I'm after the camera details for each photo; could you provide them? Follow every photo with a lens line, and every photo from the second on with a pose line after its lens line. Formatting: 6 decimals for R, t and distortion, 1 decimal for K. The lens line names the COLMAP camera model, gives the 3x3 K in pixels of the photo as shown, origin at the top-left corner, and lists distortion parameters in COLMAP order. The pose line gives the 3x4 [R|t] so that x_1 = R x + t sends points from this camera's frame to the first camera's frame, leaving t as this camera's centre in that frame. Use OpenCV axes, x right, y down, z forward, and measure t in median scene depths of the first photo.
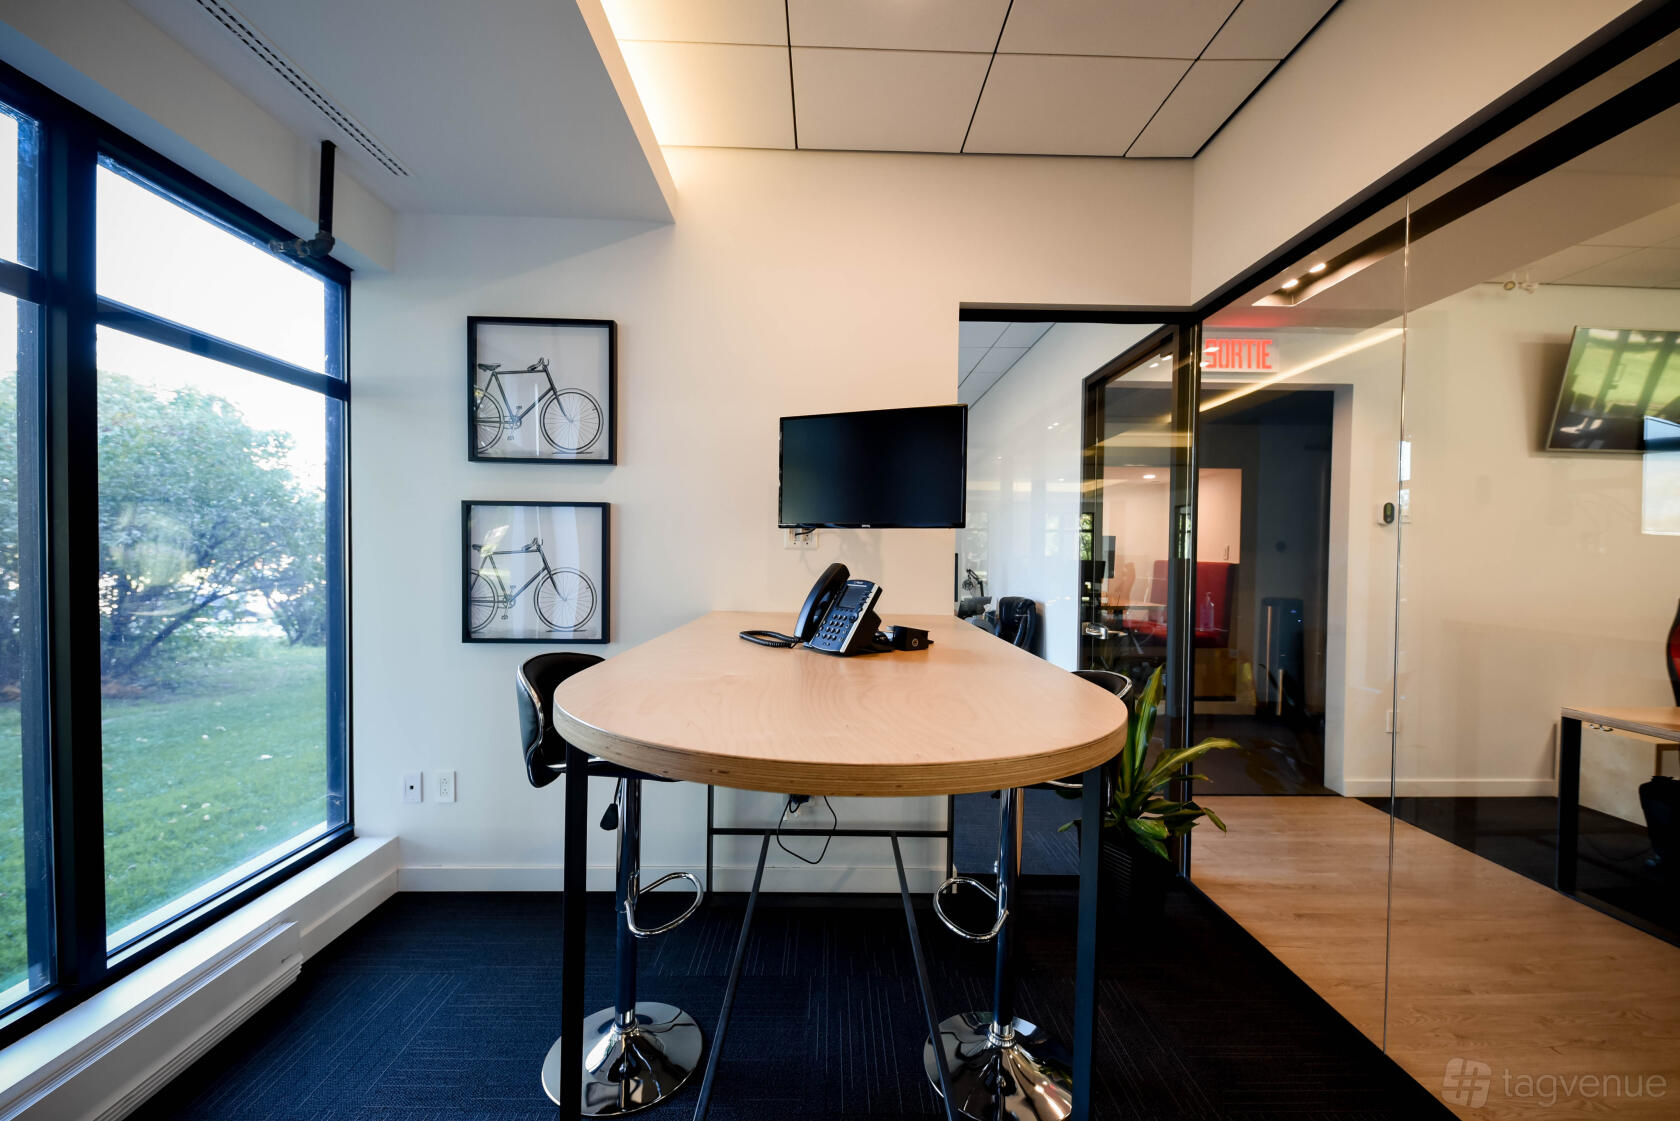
lens RADIAL K [[662.0, 0, 840.0], [0, 662.0, 560.5], [0, 0, 1]] dist [0.007979, -0.008730]
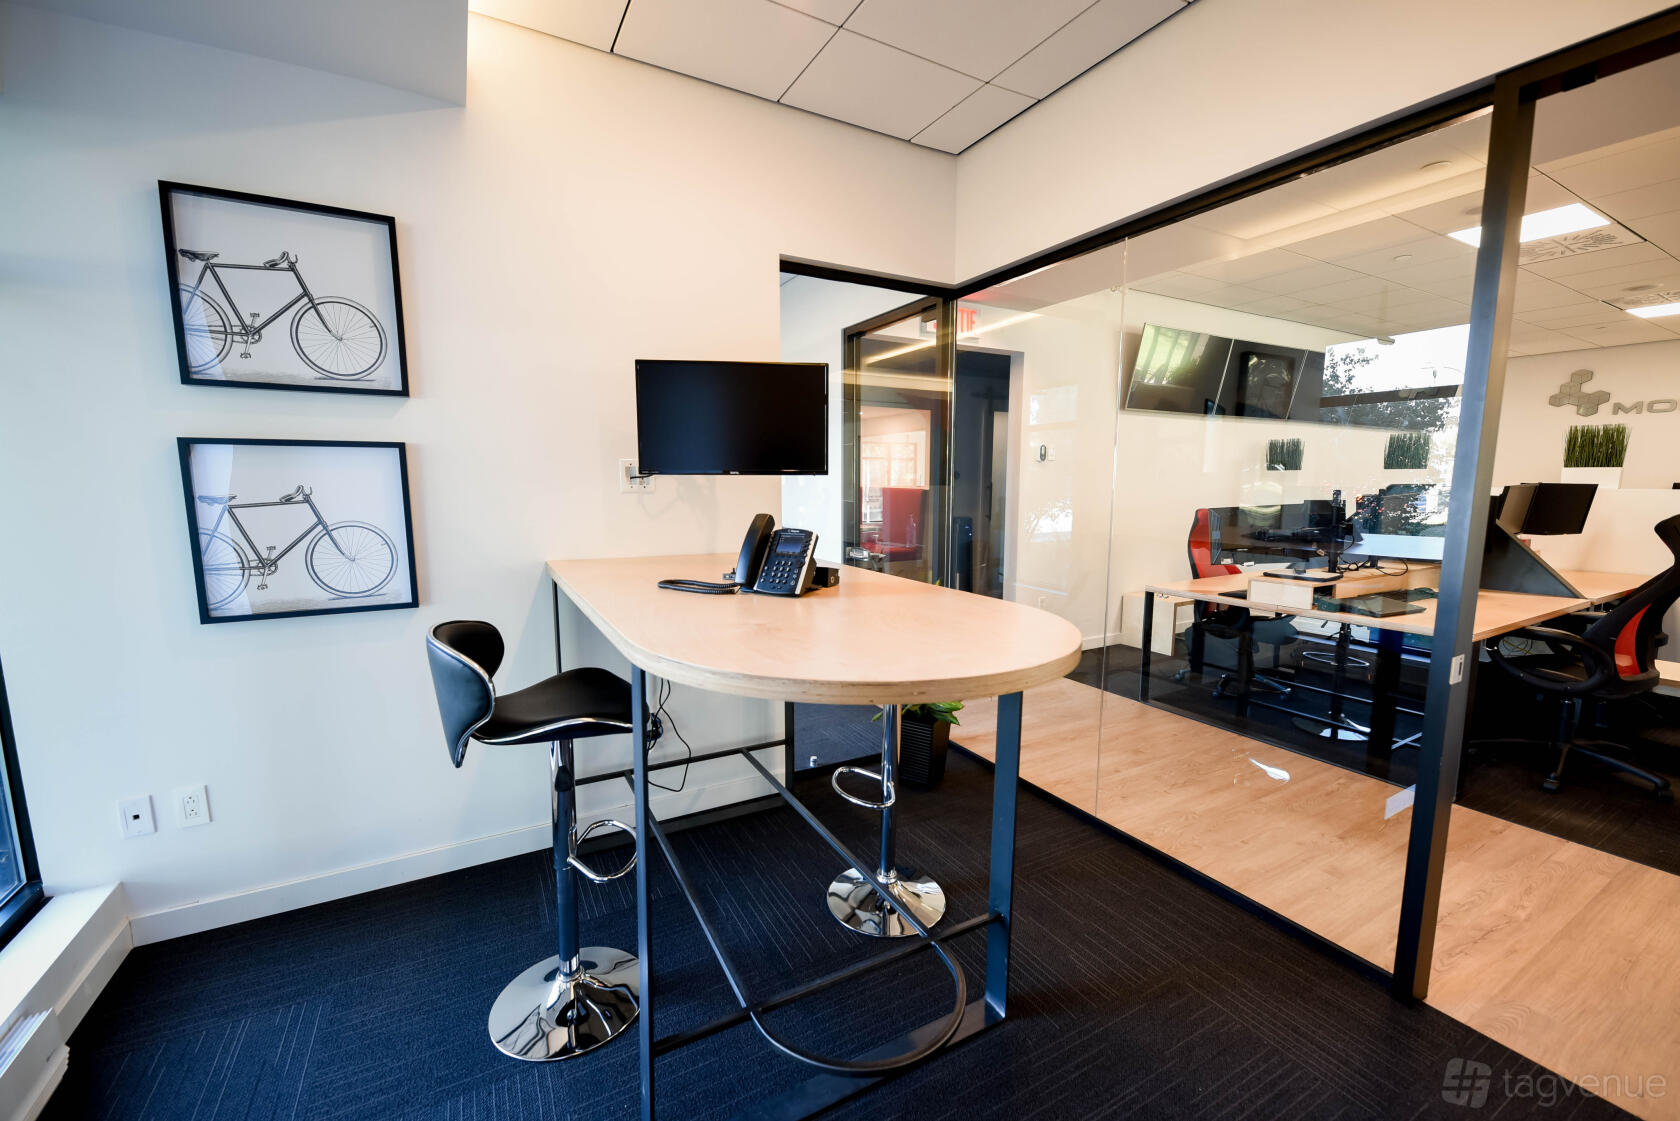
lens RADIAL K [[675.0, 0, 840.0], [0, 675.0, 560.5], [0, 0, 1]] dist [0.001039, -0.007957]
pose [[0.879428, -0.067943, 0.471159, -0.275483], [0.012848, 0.992789, 0.119183, -0.033017], [-0.475859, -0.098759, 0.873959, -0.029498]]
